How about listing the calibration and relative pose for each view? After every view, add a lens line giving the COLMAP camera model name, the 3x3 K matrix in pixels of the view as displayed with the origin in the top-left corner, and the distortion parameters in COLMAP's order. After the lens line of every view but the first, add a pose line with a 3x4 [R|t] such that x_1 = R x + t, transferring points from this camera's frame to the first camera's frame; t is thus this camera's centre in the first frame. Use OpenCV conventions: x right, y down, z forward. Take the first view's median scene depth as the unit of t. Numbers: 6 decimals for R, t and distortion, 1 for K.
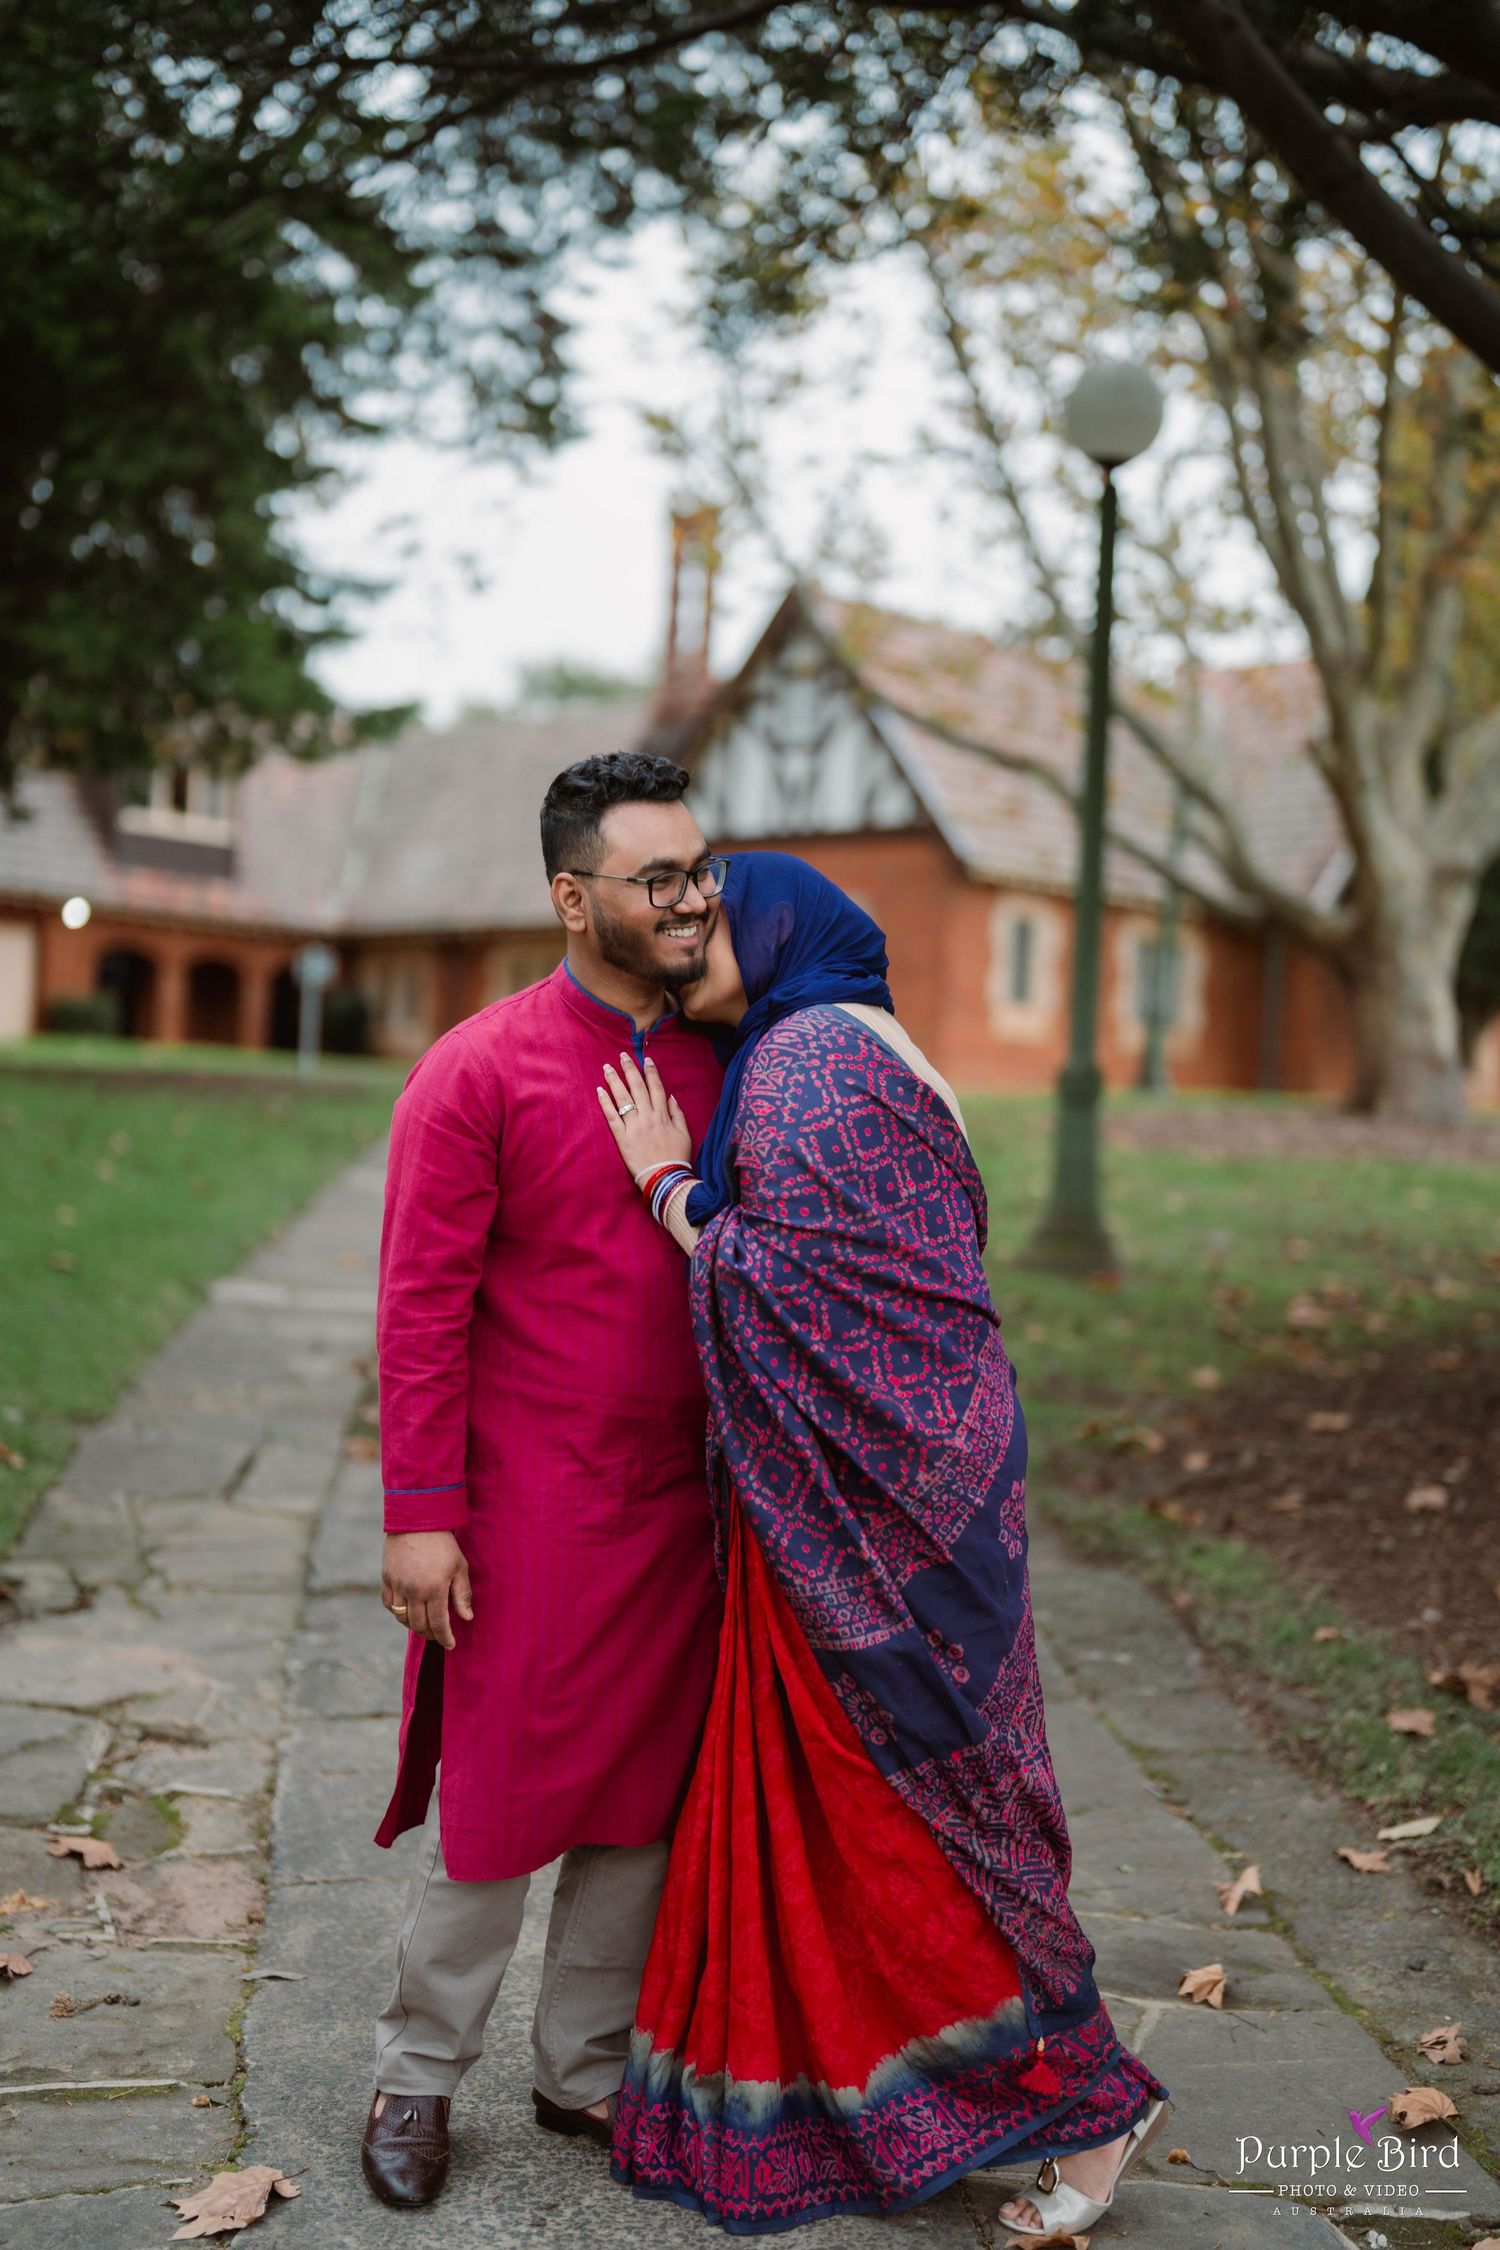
lens RADIAL K [[3667.6, 0, 750.0], [0, 3667.6, 1125.0], [0, 0, 1]] dist [0.005175, 0.053556]
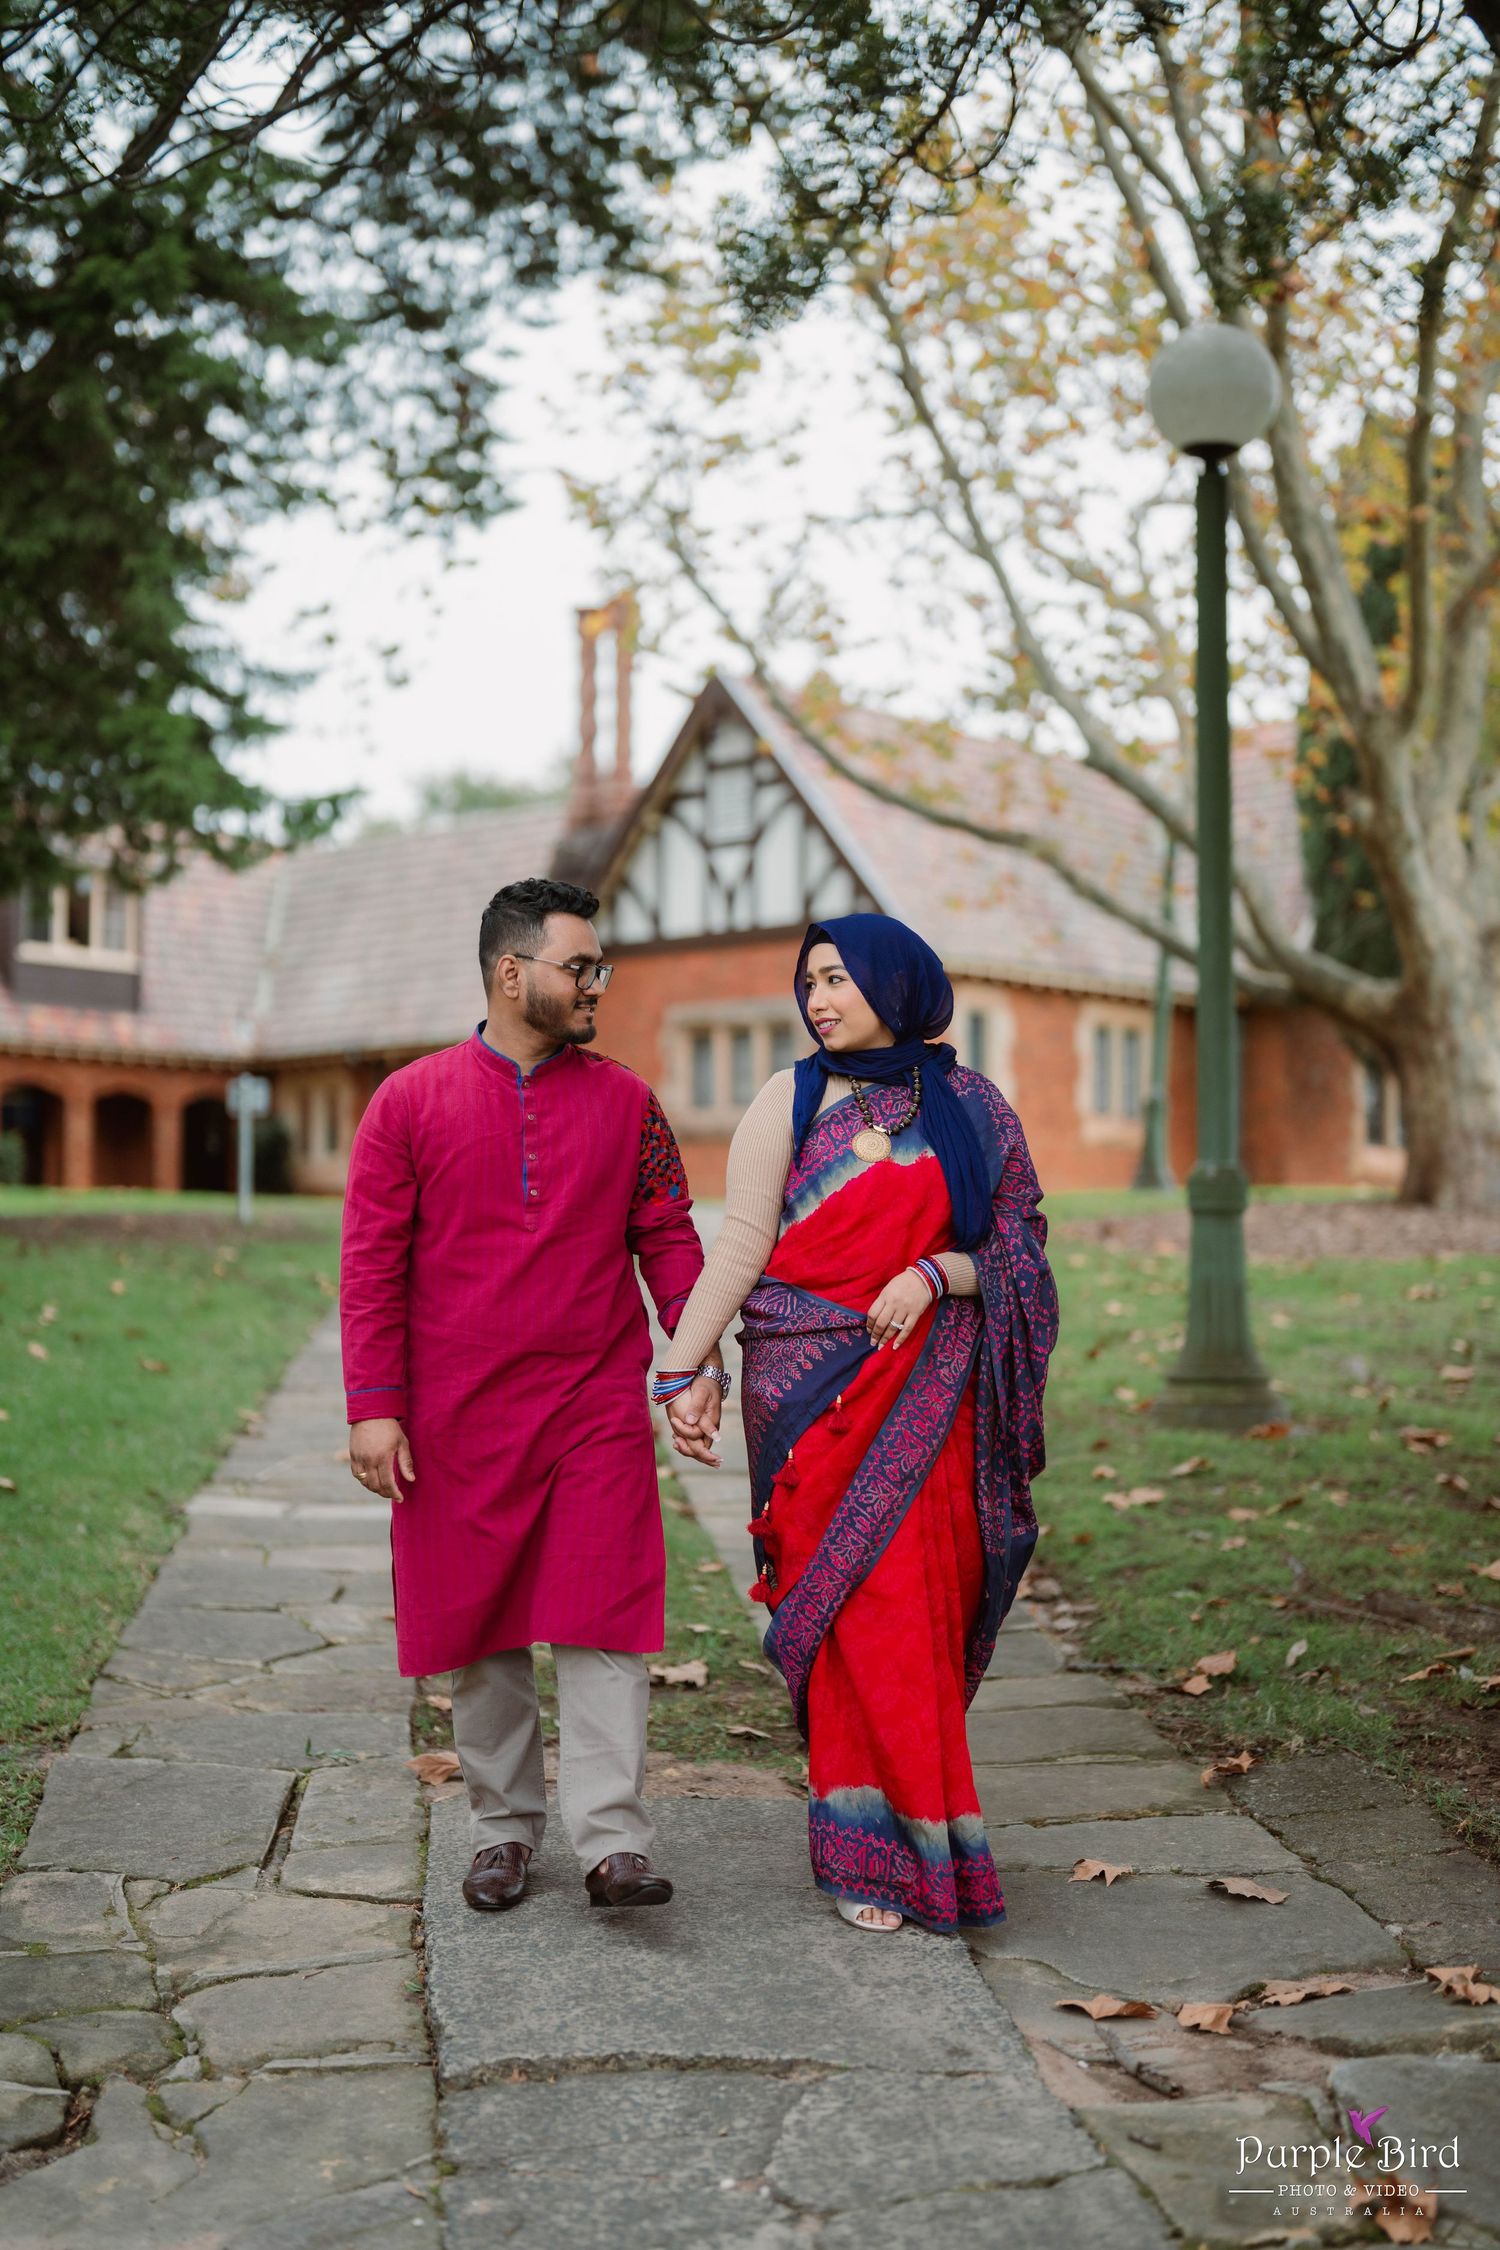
lens RADIAL K [[3245.4, 0, 750.0], [0, 3245.4, 1125.0], [0, 0, 1]] dist [-0.258260, 1.696688]
pose [[0.997102, -0.048373, 0.058714, -0.040745], [0.050120, 0.998332, -0.028654, -0.007120], [-0.057230, 0.031513, 0.997864, 0.196138]]
